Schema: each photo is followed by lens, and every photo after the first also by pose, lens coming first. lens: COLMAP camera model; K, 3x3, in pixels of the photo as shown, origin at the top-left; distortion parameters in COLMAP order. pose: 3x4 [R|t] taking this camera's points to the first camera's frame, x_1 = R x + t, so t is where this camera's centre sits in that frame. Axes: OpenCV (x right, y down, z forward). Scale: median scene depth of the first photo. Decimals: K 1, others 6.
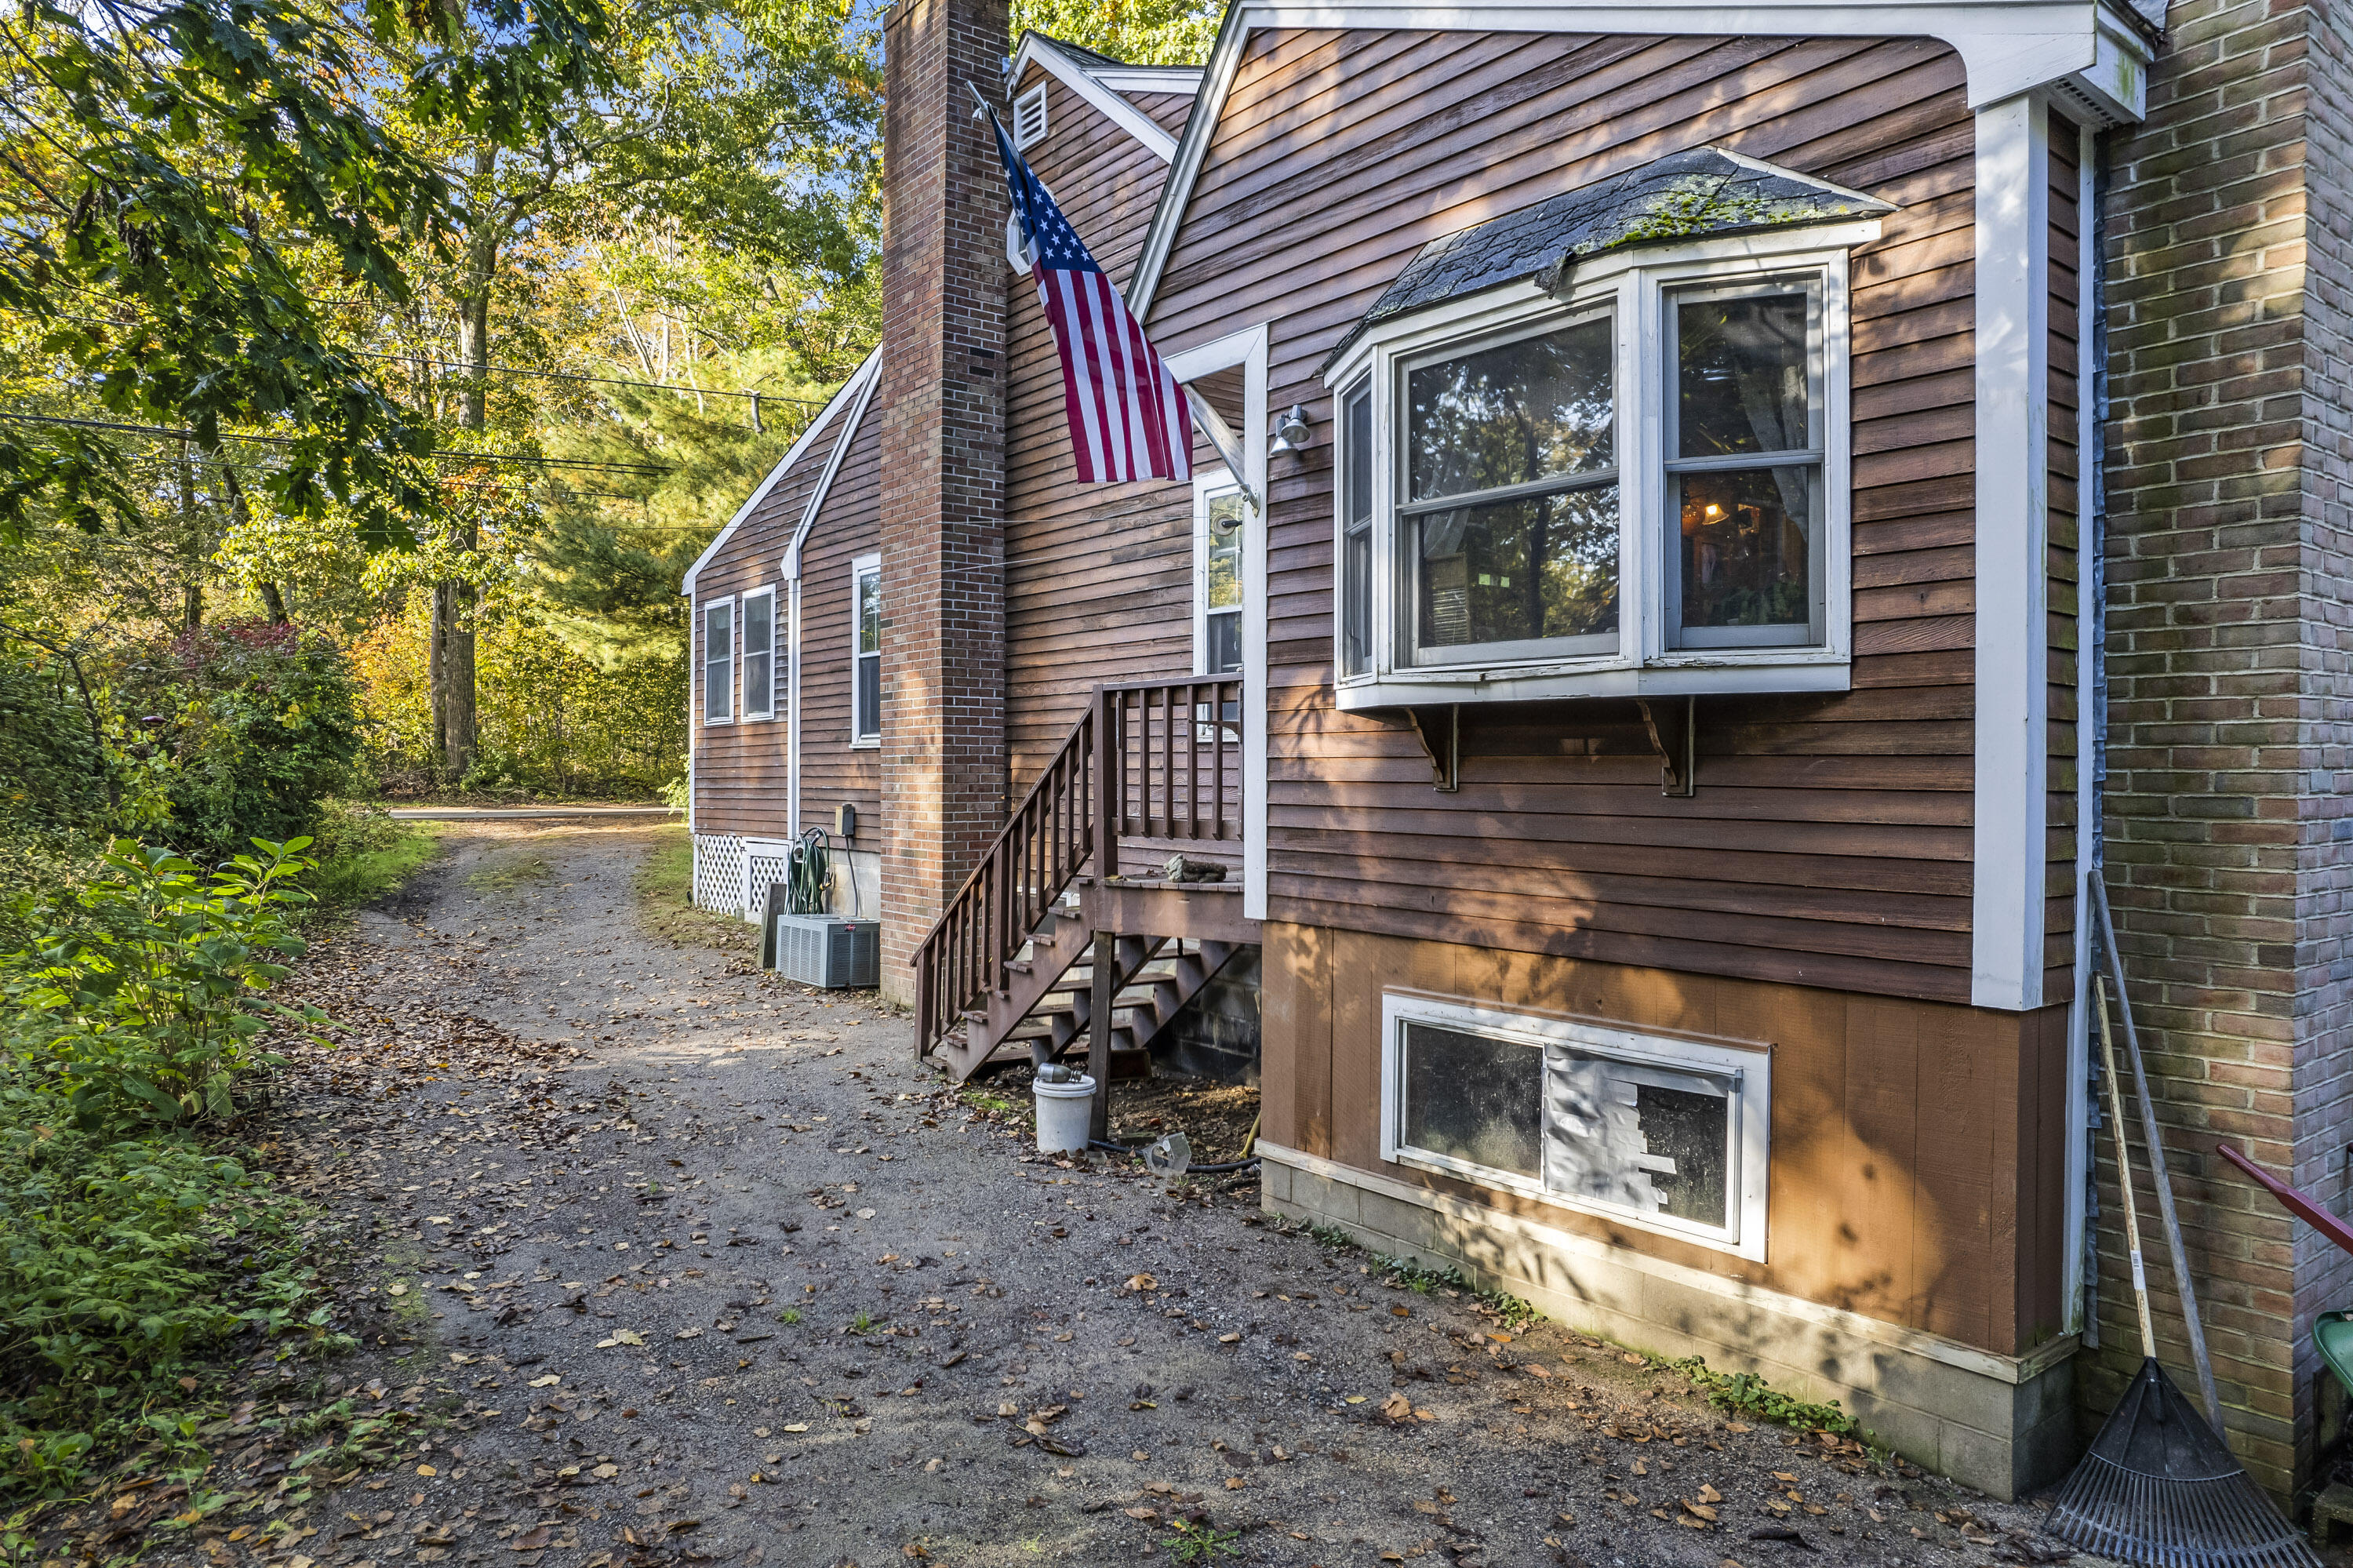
lens RADIAL K [[1486.6, 0, 1185.2], [0, 1486.6, 788.2], [0, 0, 1]] dist [-0.047977, 0.026981]
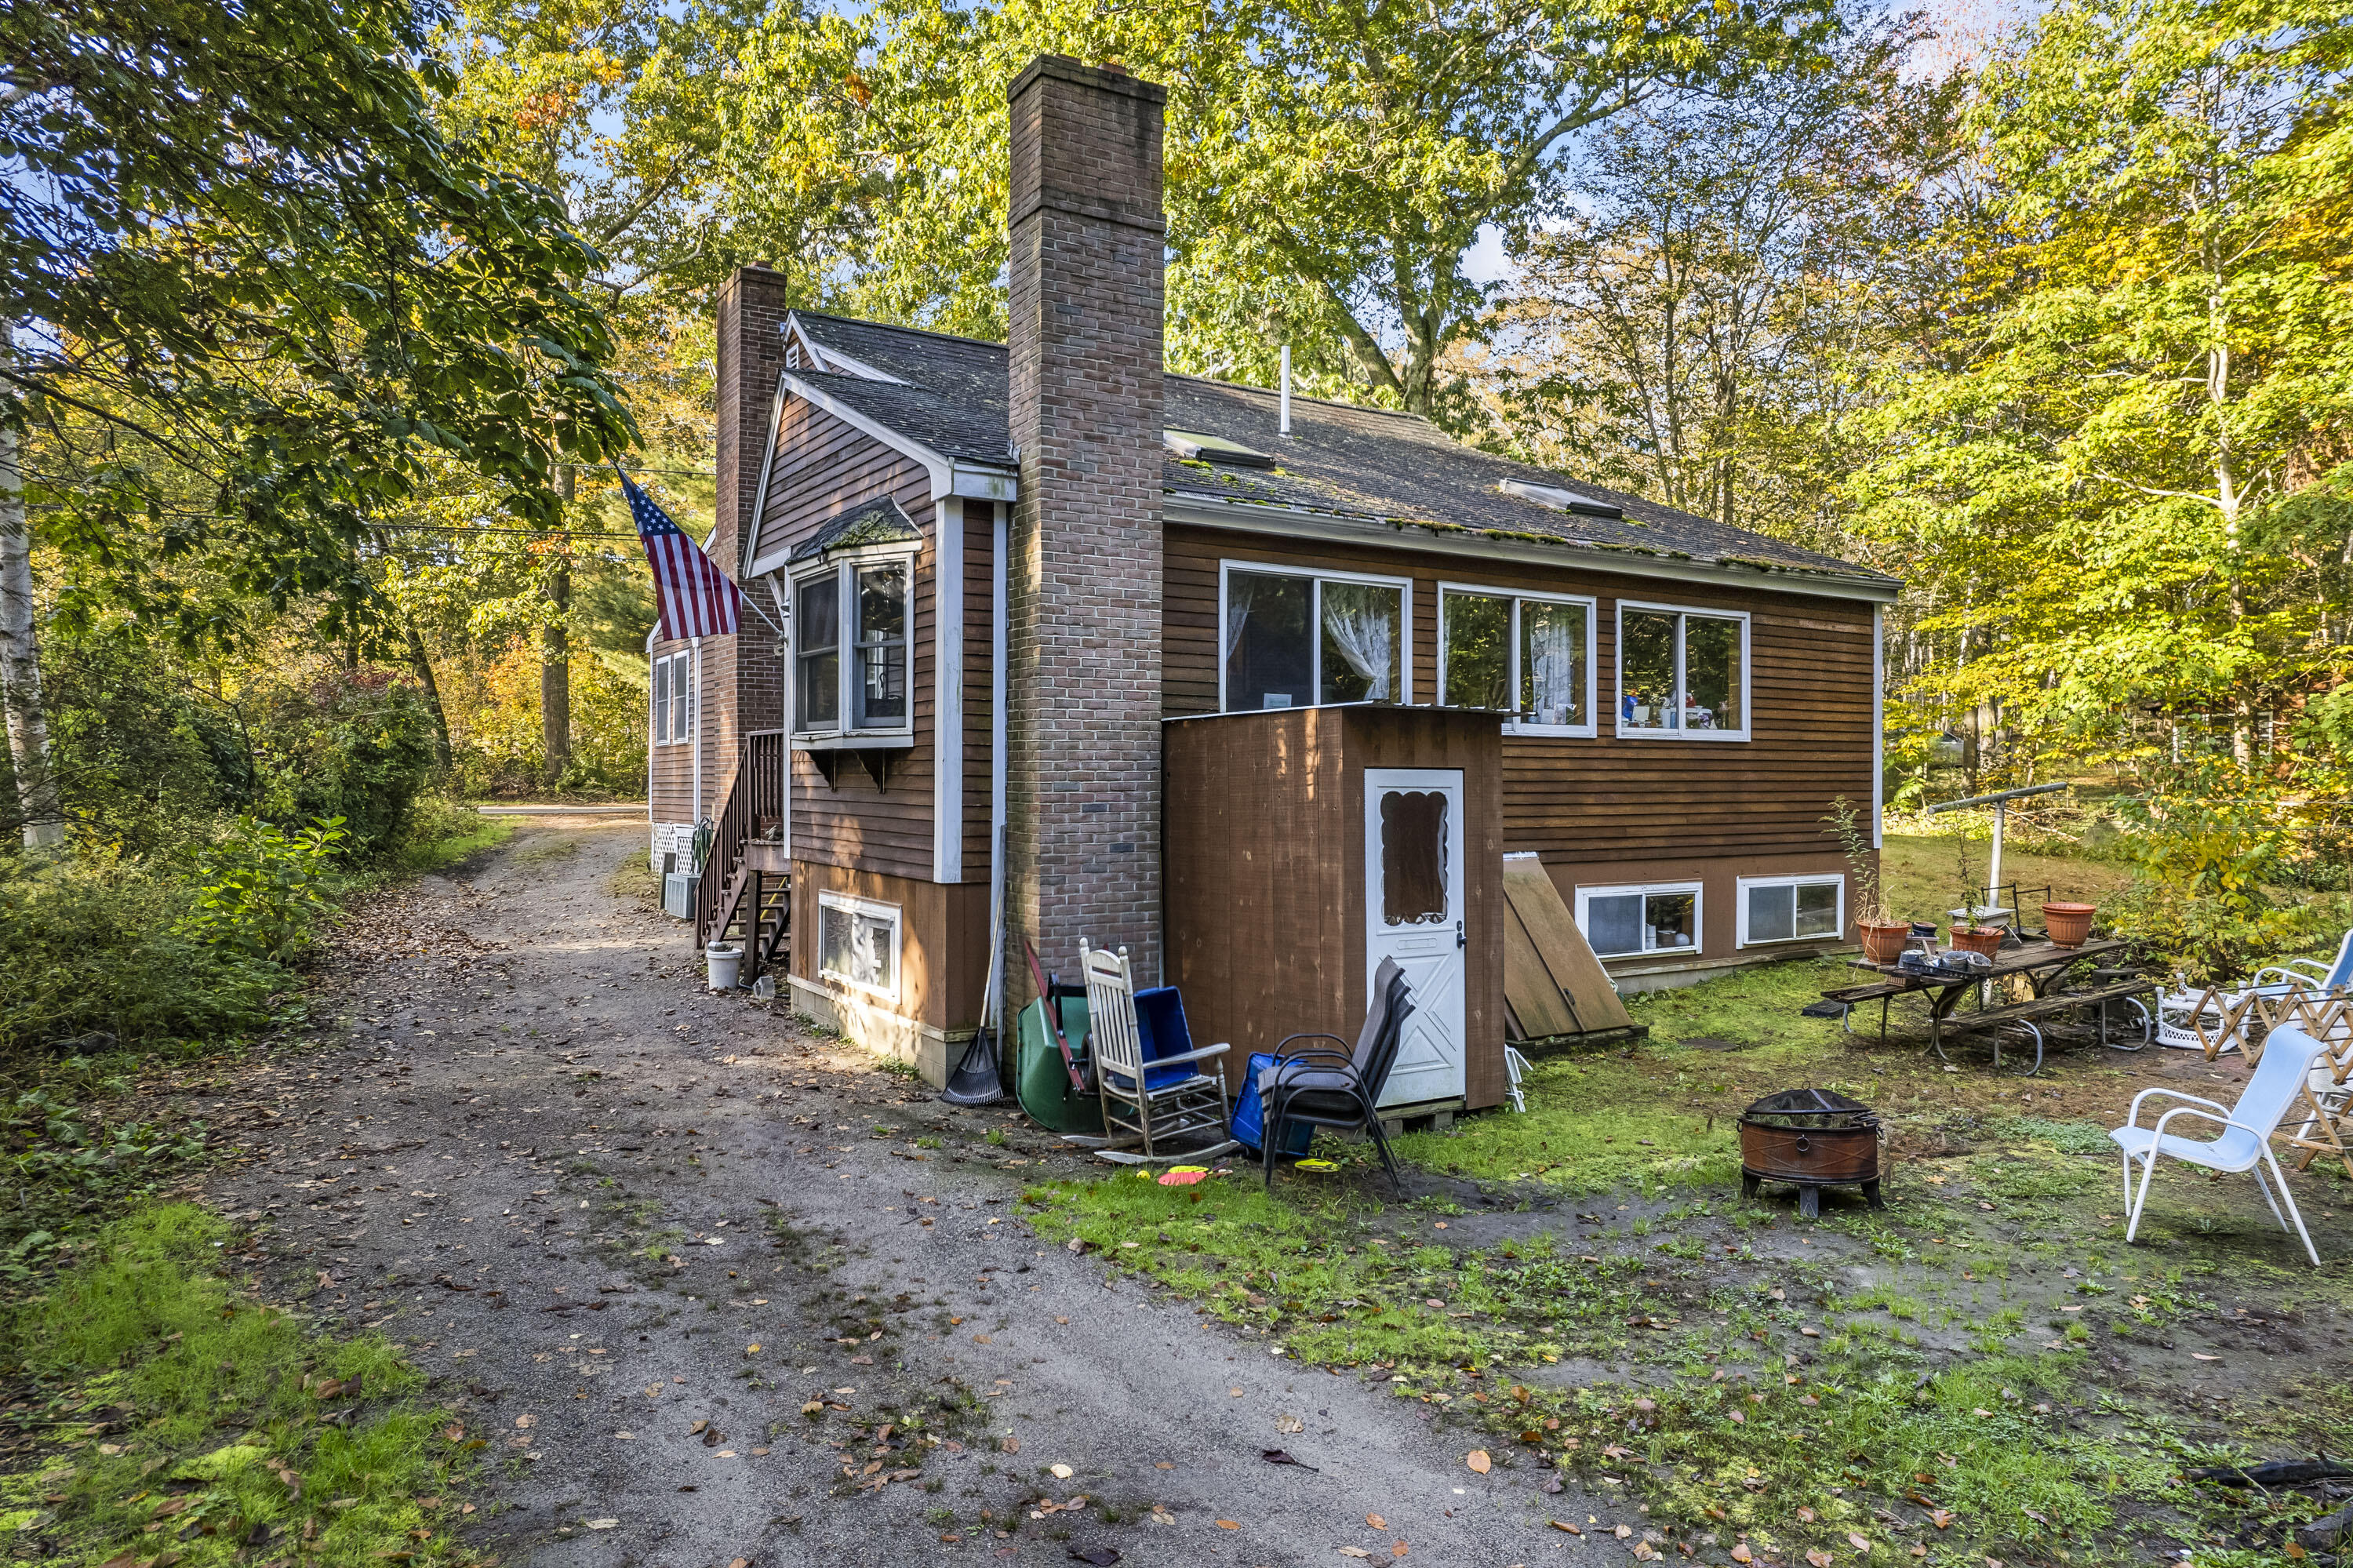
lens RADIAL K [[1486.6, 0, 1170.9], [0, 1486.6, 780.5], [0, 0, 1]] dist [-0.047977, 0.026981]
pose [[0.994491, -0.001477, -0.104811, 0.711622], [0.000849, 0.999981, -0.006036, 0.000554], [0.104818, 0.005914, 0.994474, -0.811255]]
